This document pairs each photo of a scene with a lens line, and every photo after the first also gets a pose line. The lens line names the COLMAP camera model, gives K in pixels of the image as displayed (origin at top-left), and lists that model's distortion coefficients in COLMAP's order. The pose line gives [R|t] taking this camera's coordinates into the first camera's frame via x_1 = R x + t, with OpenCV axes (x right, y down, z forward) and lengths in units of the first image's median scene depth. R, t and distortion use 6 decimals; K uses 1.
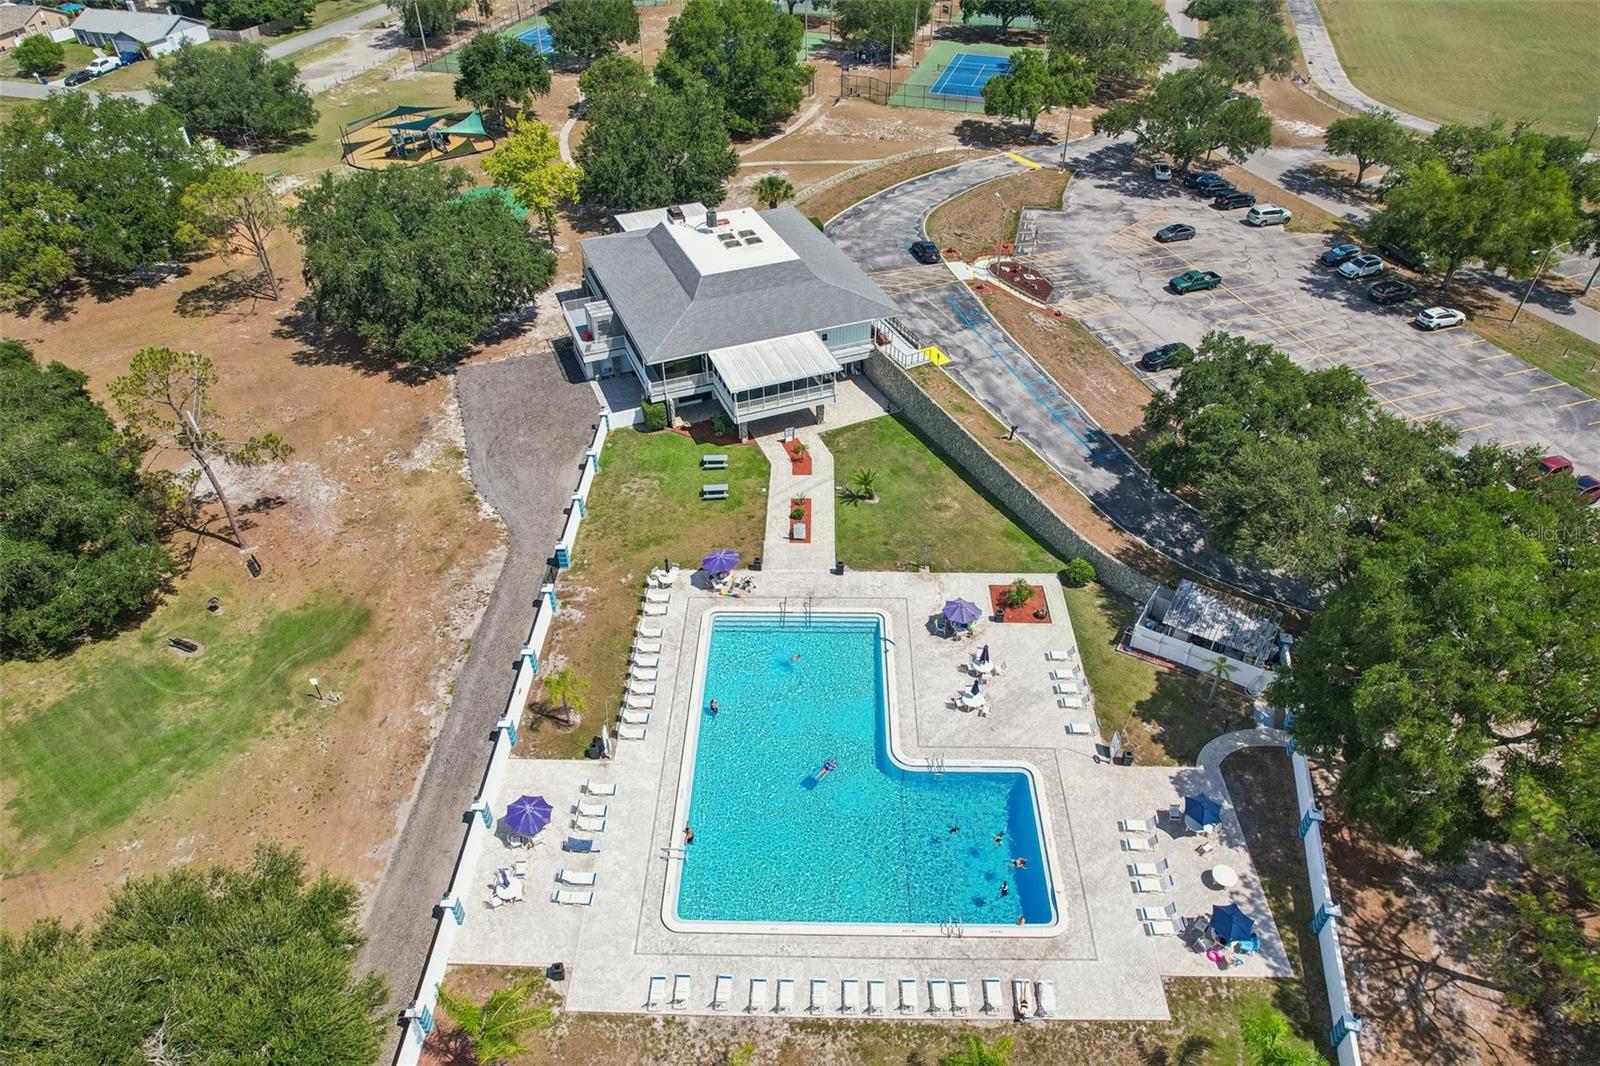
lens RADIAL K [[1026.0, 0, 795.5], [0, 1026.0, 537.9], [0, 0, 1]] dist [-0.066338, 0.059710]
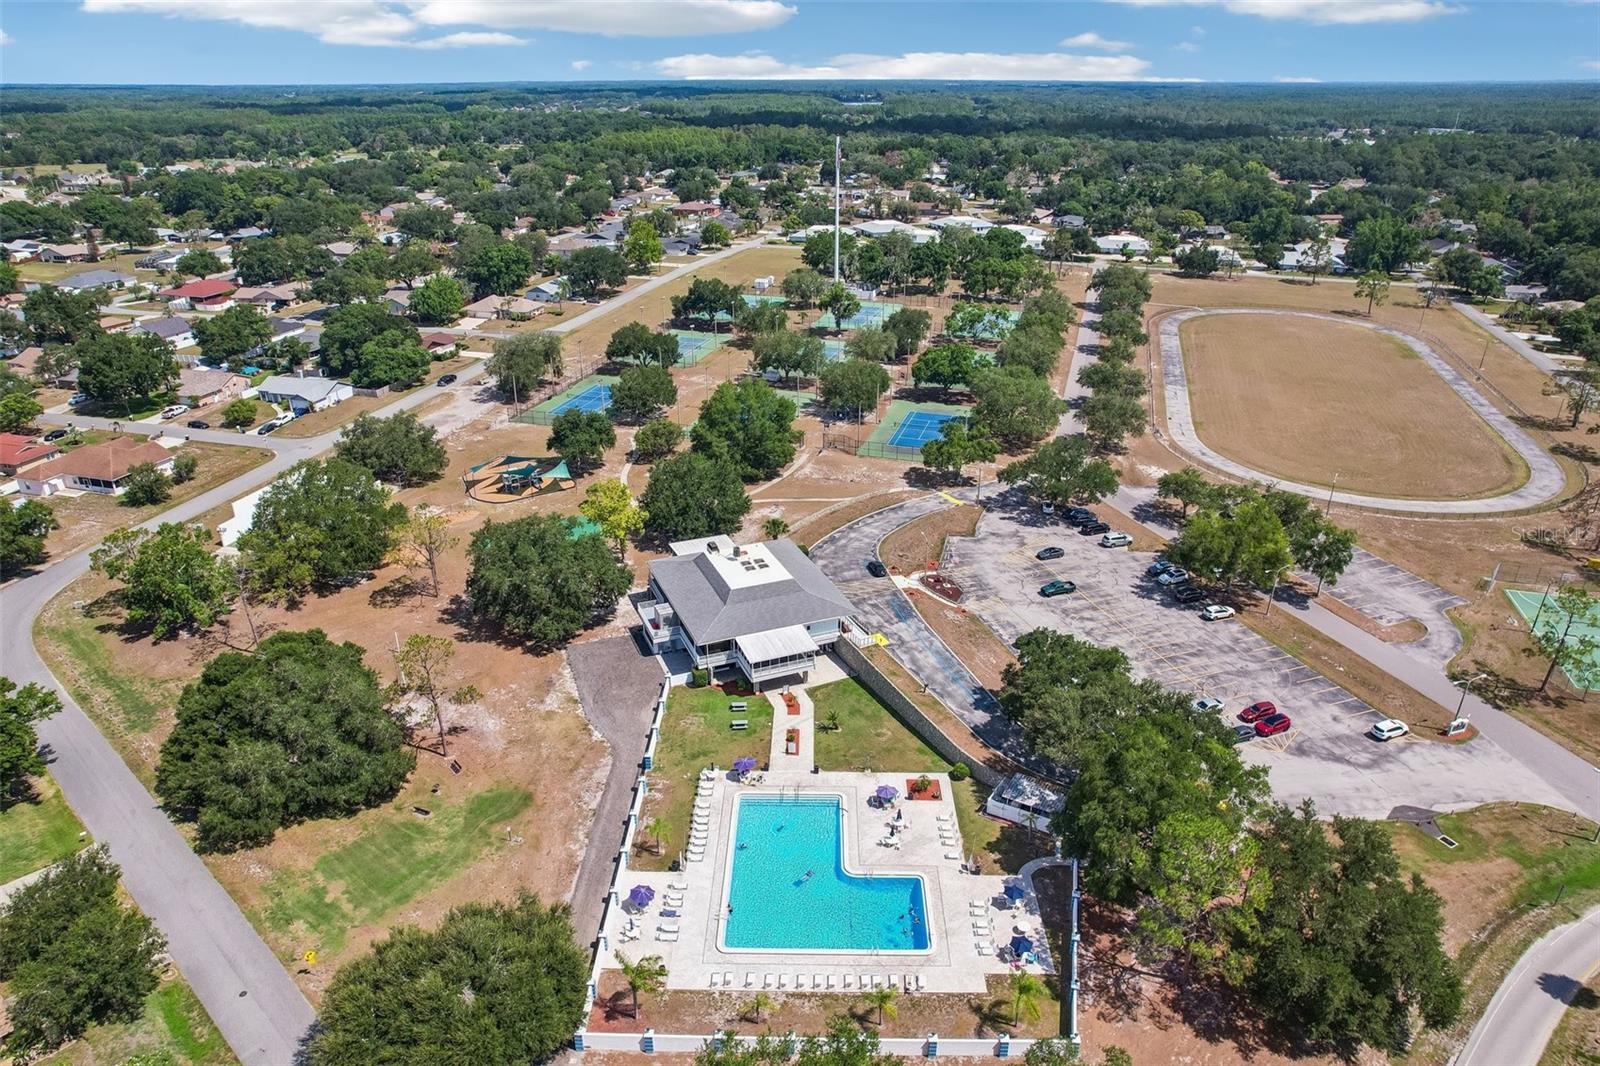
lens RADIAL K [[1026.0, 0, 795.5], [0, 1026.0, 537.9], [0, 0, 1]] dist [-0.066338, 0.059710]
pose [[0.999972, 0.004032, 0.006226, -0.001761], [-0.002290, 0.966199, -0.257788, 0.077013], [-0.007055, 0.257767, 0.966181, -0.564510]]
